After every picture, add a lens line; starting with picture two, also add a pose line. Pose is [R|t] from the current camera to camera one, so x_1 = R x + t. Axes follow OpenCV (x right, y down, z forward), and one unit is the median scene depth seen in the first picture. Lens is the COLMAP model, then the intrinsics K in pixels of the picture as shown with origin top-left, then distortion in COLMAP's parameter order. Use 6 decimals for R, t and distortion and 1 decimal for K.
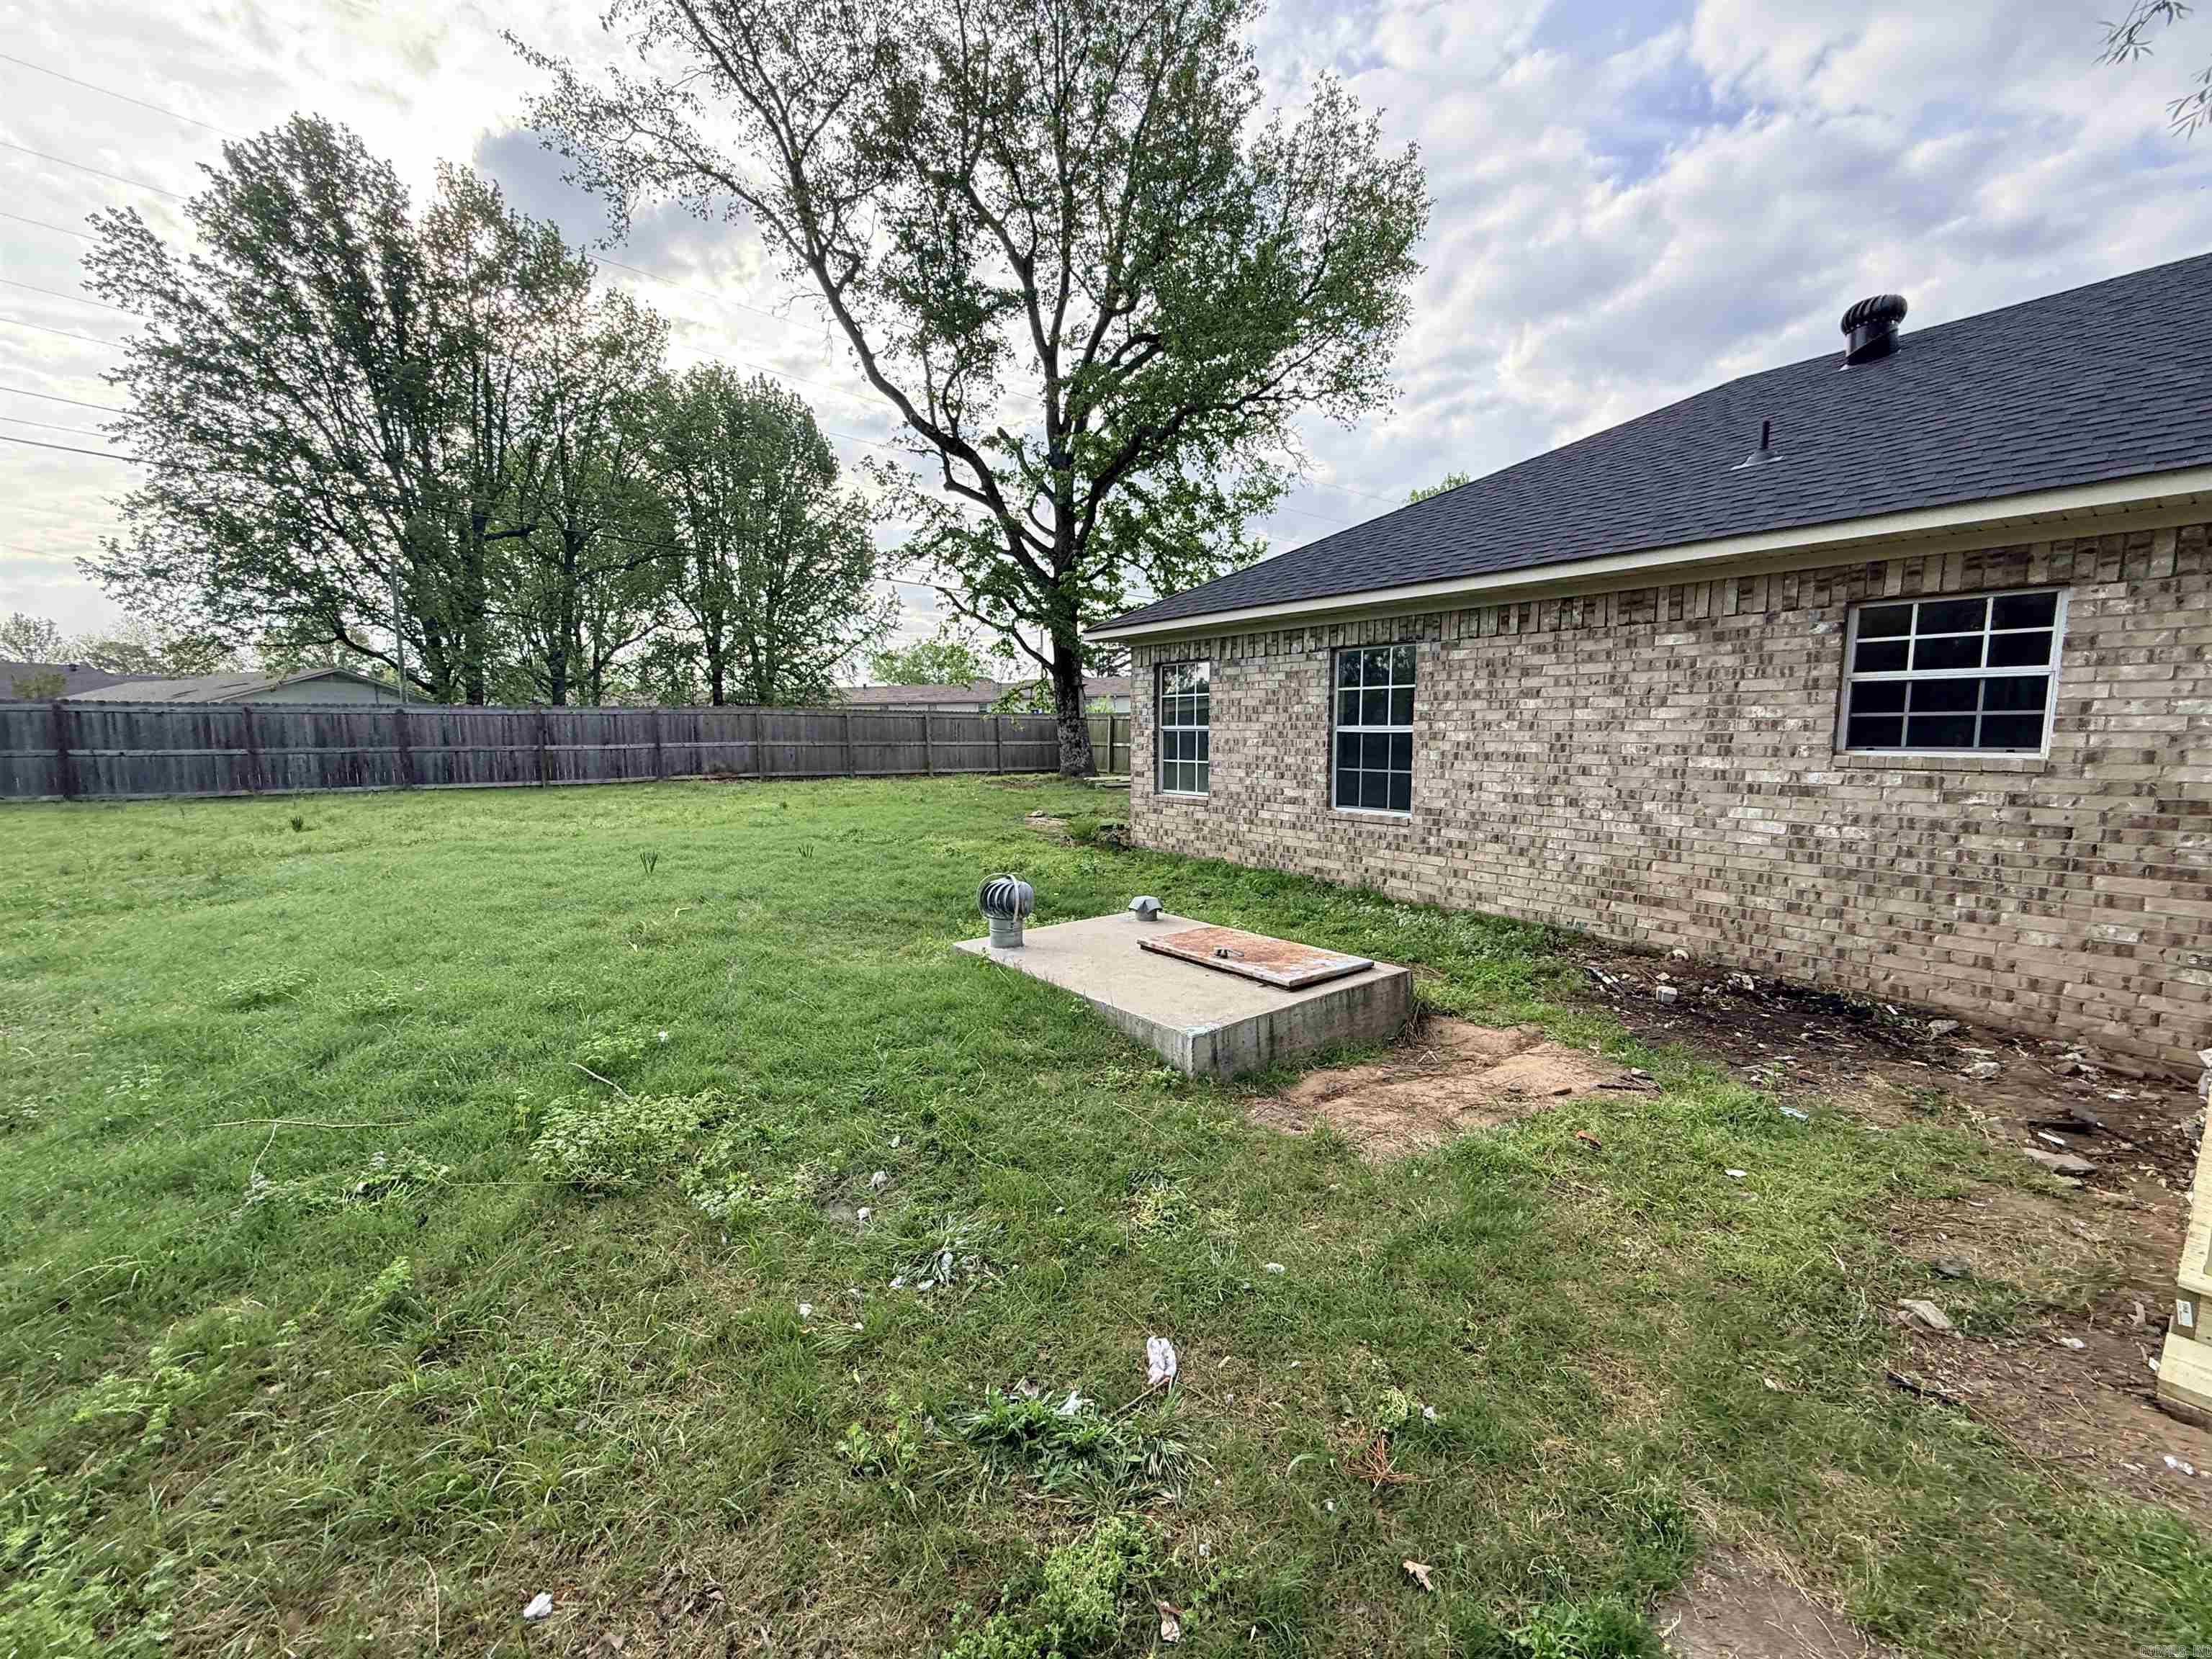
lens RADIAL K [[880.8, 0, 1102.0], [0, 880.8, 829.9], [0, 0, 1]] dist [0.000306, -0.000311]
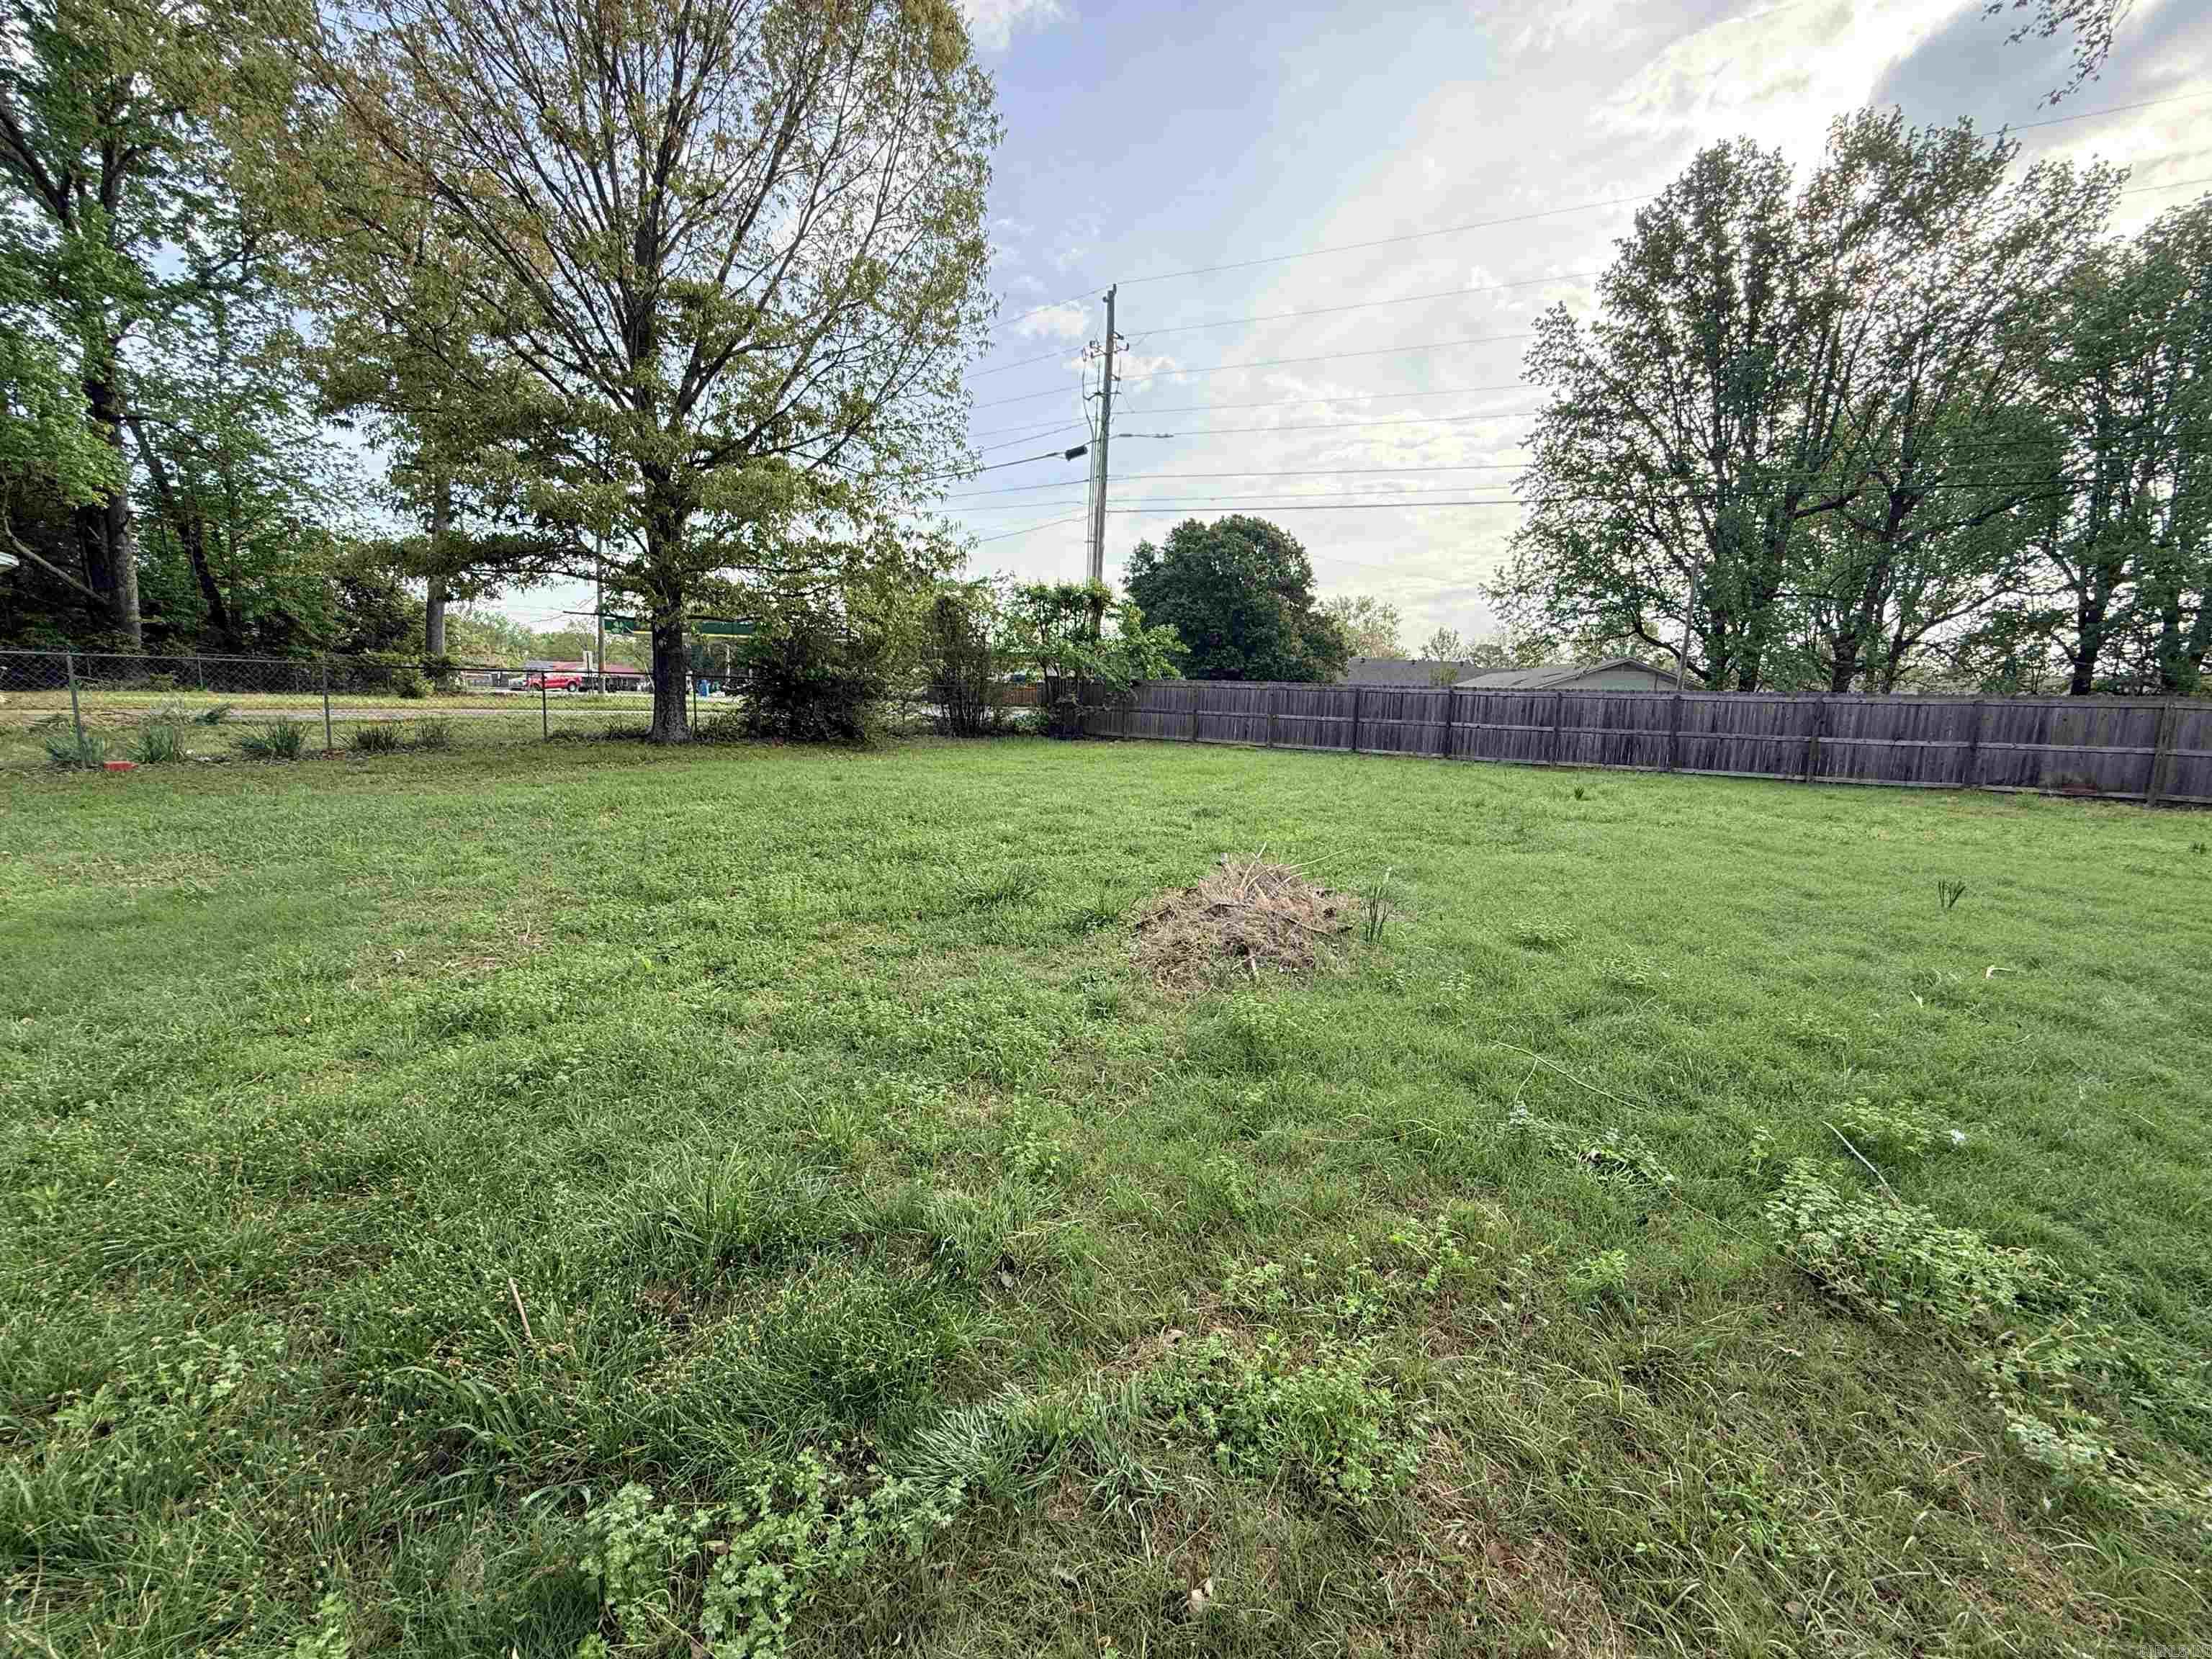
lens RADIAL K [[880.8, 0, 1102.0], [0, 880.8, 829.9], [0, 0, 1]] dist [0.000306, -0.000311]
pose [[0.328774, 0.152361, -0.932037, -0.036006], [-0.139039, 0.983955, 0.111802, -0.002148], [0.934118, 0.092832, 0.344683, 0.018477]]
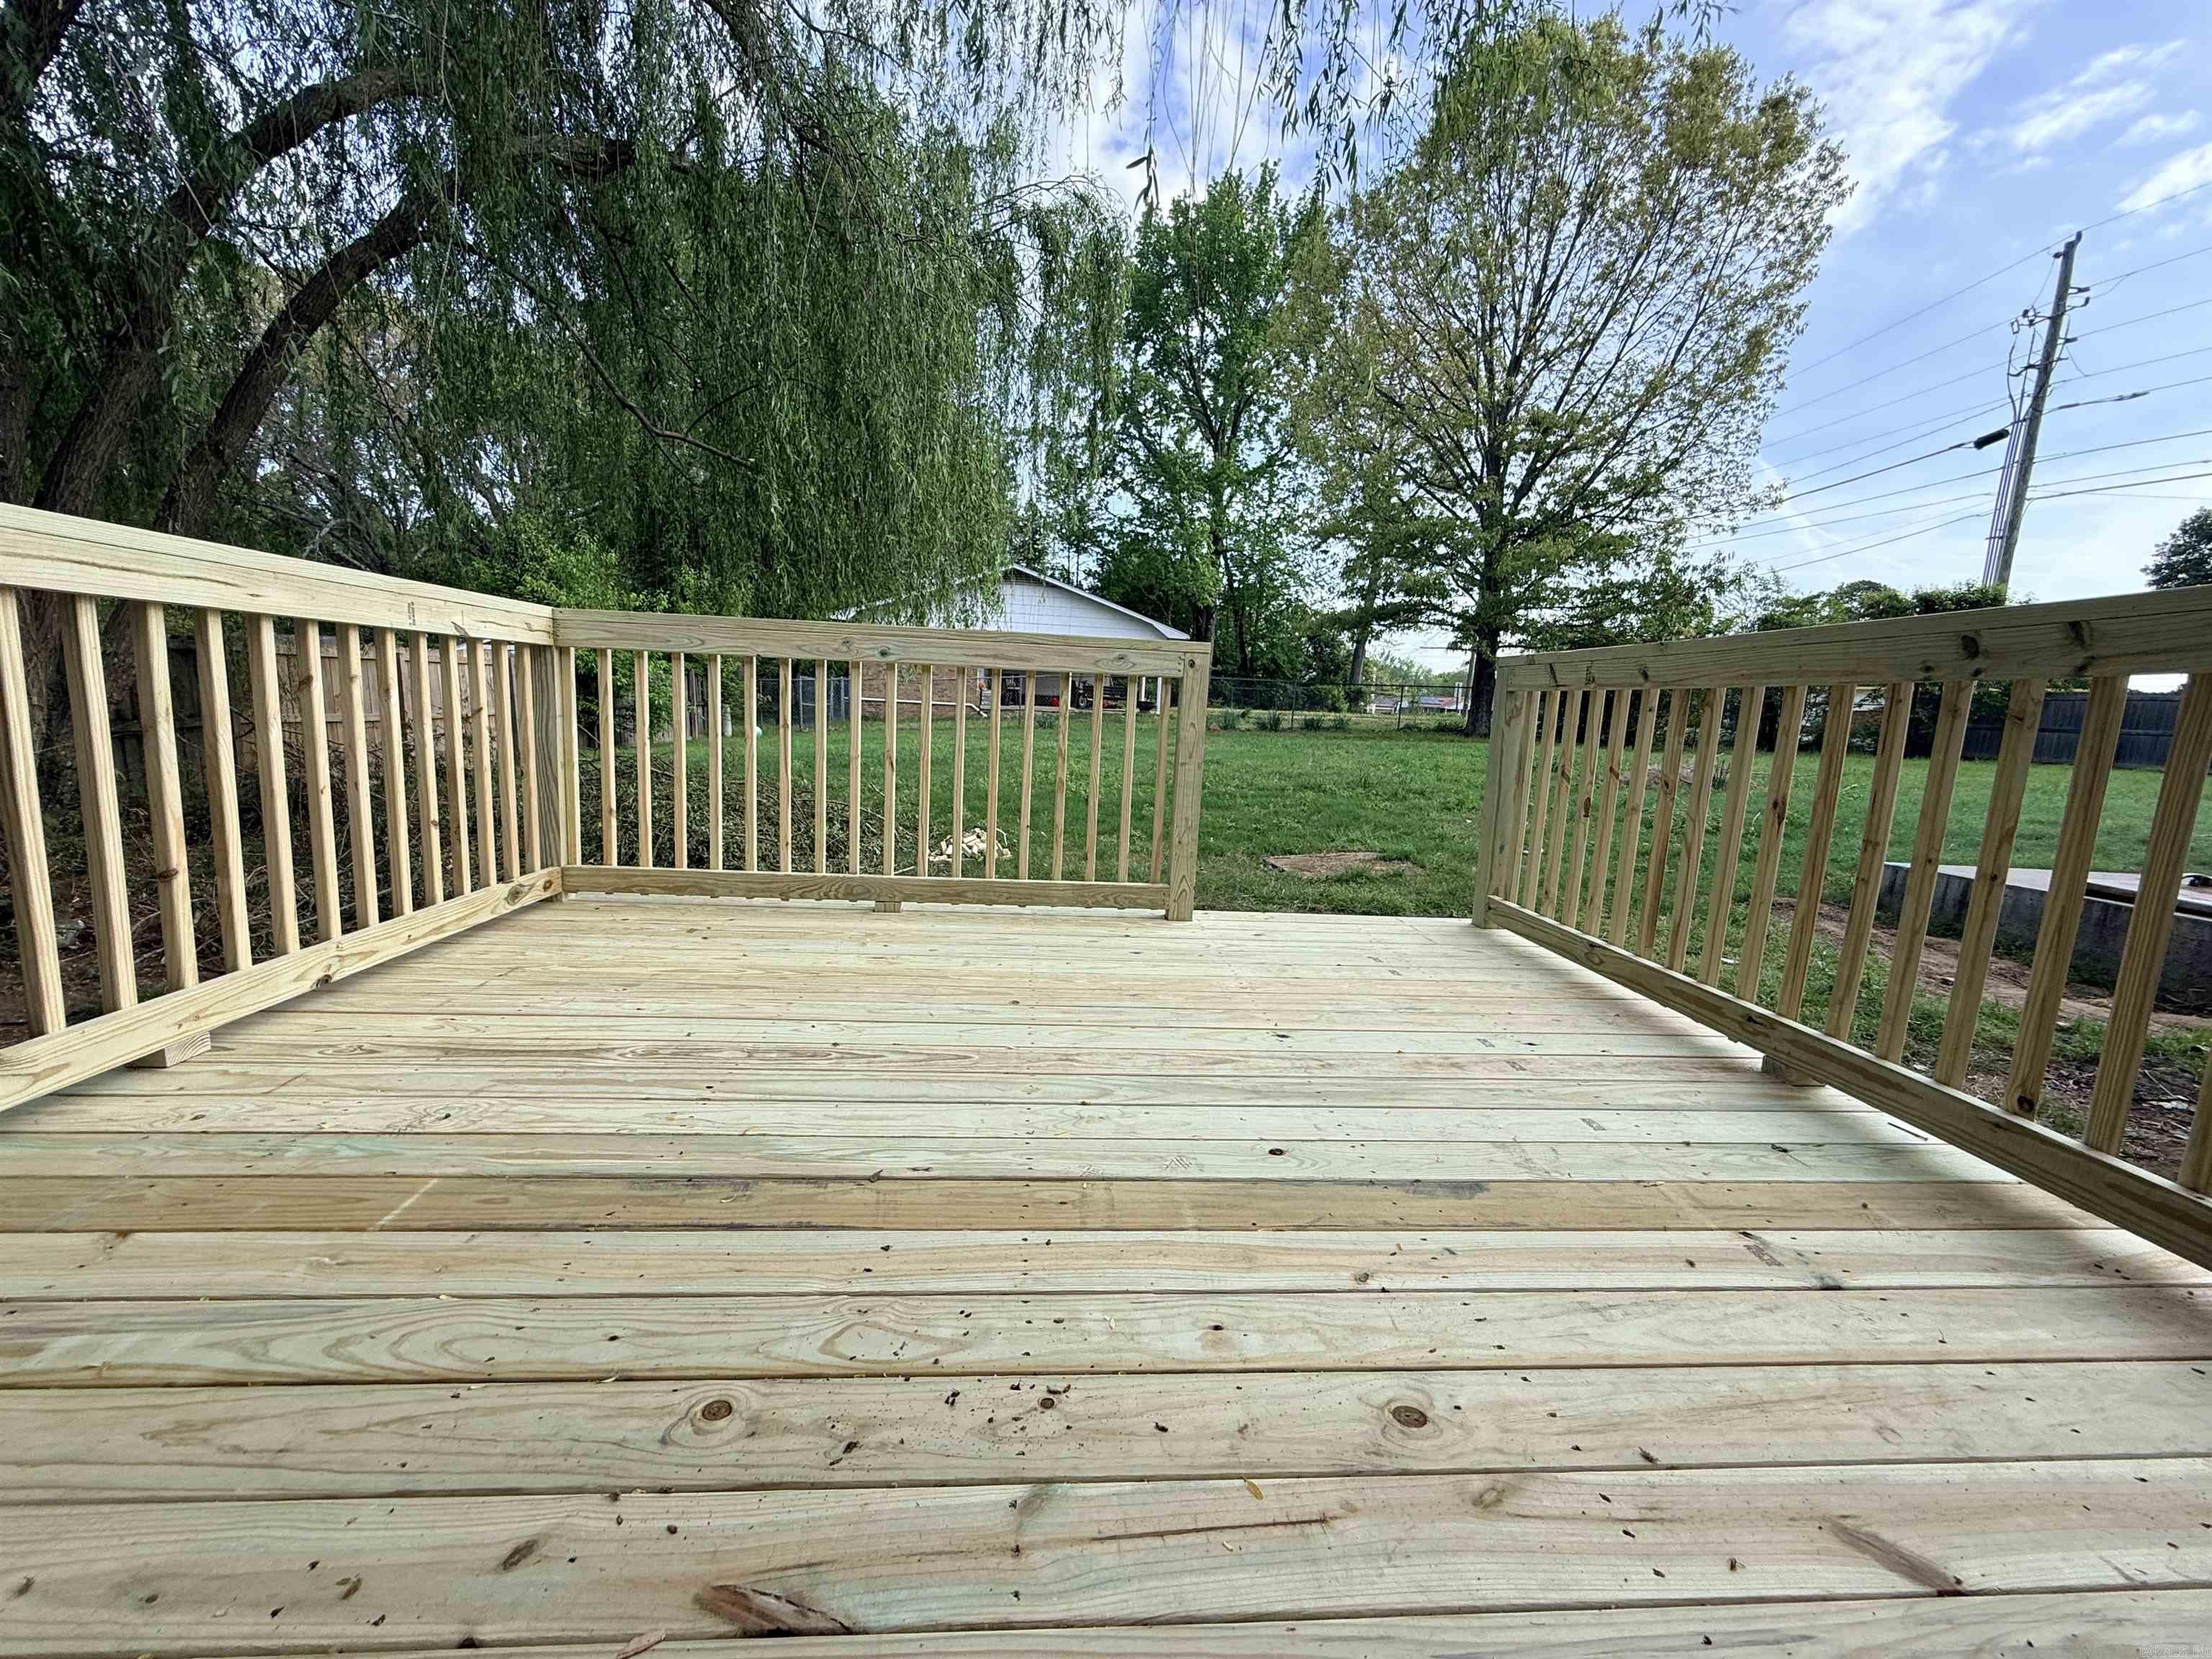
lens RADIAL K [[881.3, 0, 1102.0], [0, 881.3, 832.1], [0, 0, 1]] dist [-0.000735, -0.000040]
pose [[-0.552214, 0.100835, -0.827582, 0.731594], [-0.134449, 0.968895, 0.207766, 0.033760], [0.822790, 0.225999, -0.521480, 0.308129]]
